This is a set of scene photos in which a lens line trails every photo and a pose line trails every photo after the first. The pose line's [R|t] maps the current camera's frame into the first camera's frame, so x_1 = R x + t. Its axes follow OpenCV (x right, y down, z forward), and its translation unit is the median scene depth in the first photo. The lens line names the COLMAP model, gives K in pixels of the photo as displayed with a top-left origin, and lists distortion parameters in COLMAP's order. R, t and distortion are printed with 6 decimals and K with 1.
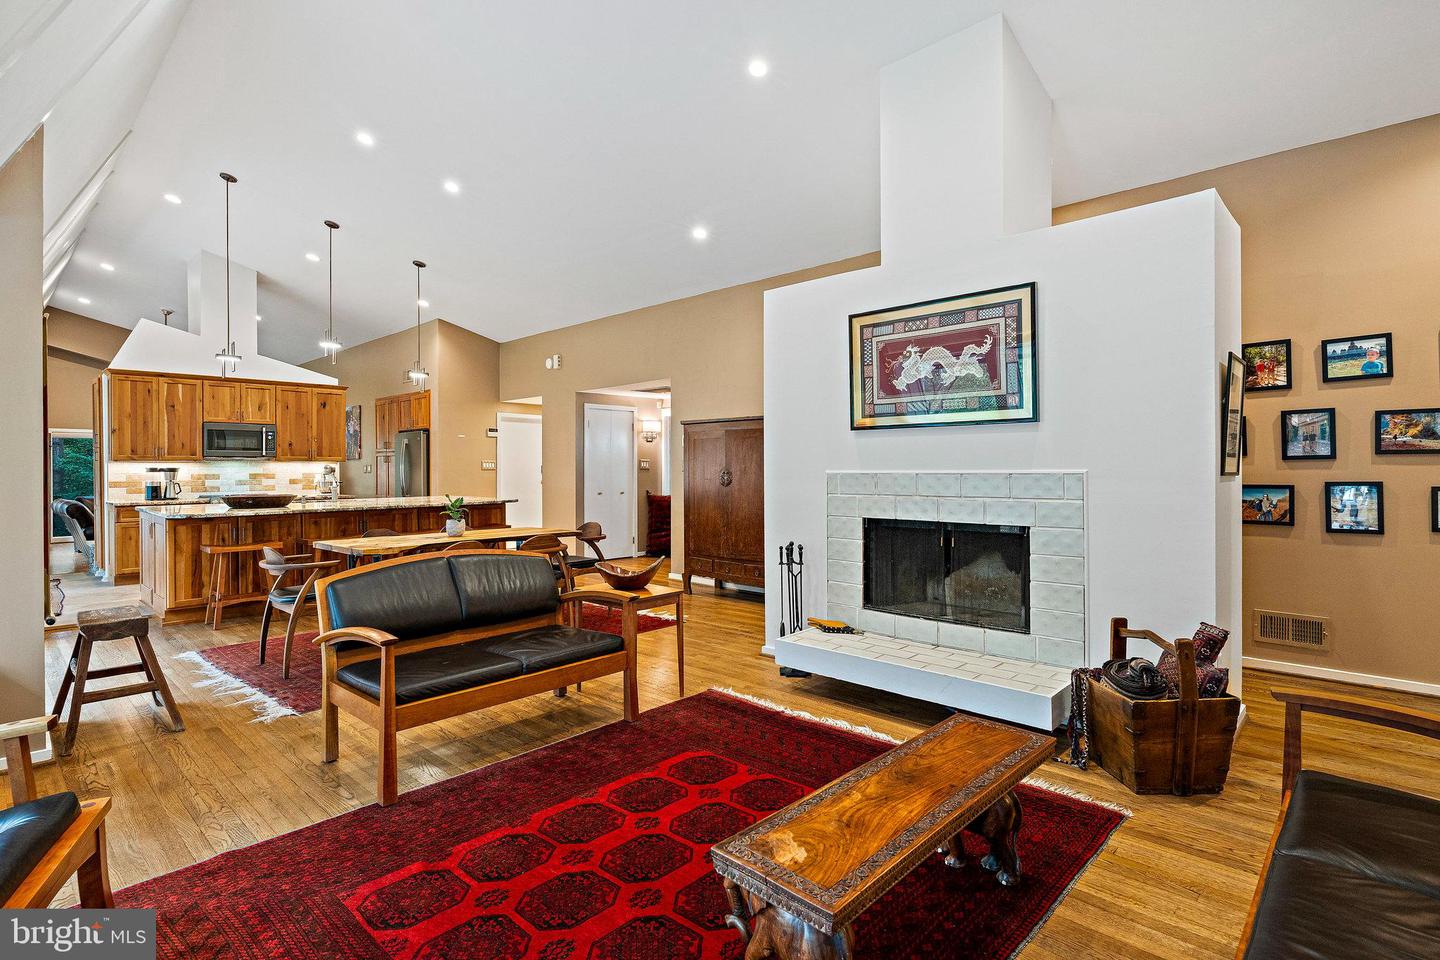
lens RADIAL K [[701.9, 0, 700.0], [0, 701.9, 470.2], [0, 0, 1]] dist [0.005612, 0.000189]
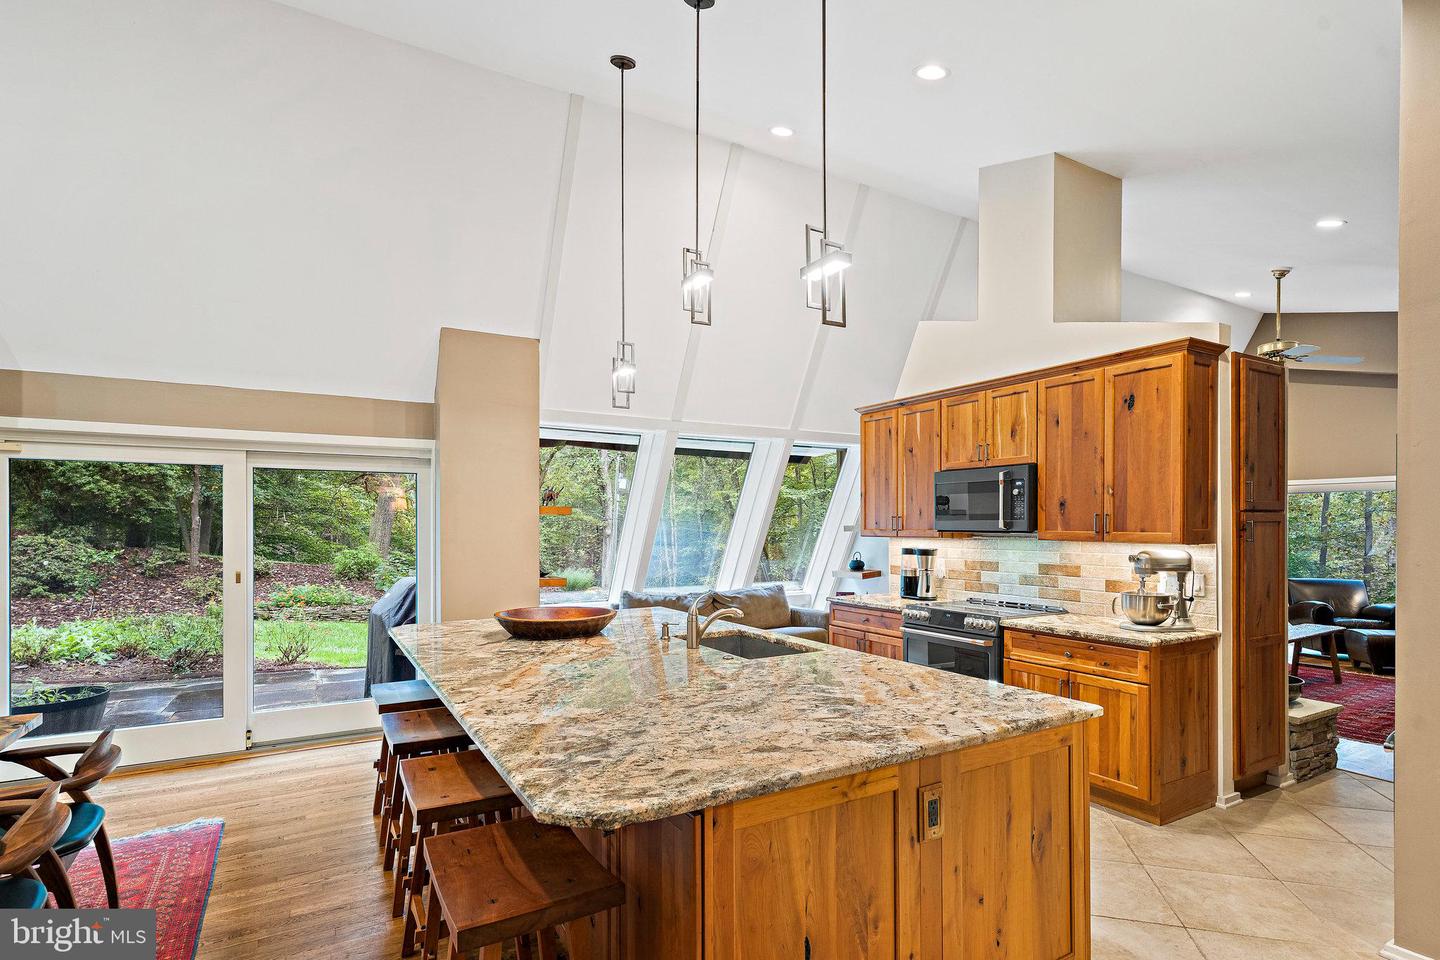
lens RADIAL K [[701.9, 0, 738.9], [0, 701.9, 528.6], [0, 0, 1]] dist [0.005612, 0.000189]
pose [[-0.243671, 0.013514, -0.969764, -0.120040], [0.002486, 0.999908, 0.013309, -0.033808], [0.969855, 0.000832, -0.243682, 1.124962]]
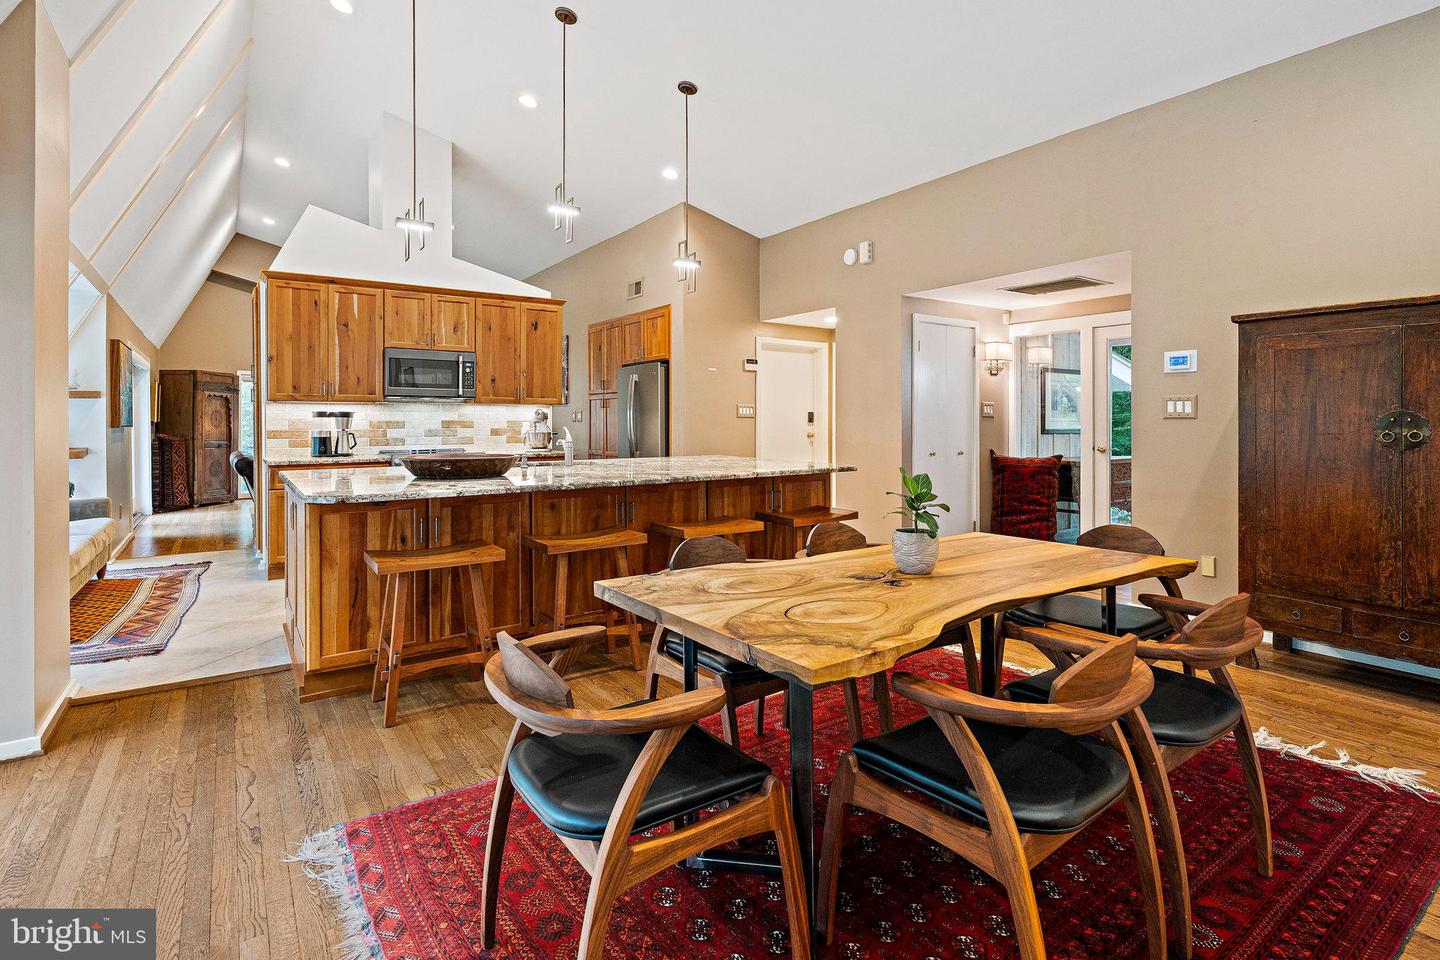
lens RADIAL K [[701.9, 0, 709.2], [0, 701.9, 422.7], [0, 0, 1]] dist [0.005612, 0.000189]
pose [[0.980225, 0.004838, -0.197827, -0.277760], [-0.004745, 0.999988, 0.000942, 0.006141], [0.197829, 0.000016, 0.980236, 0.421793]]
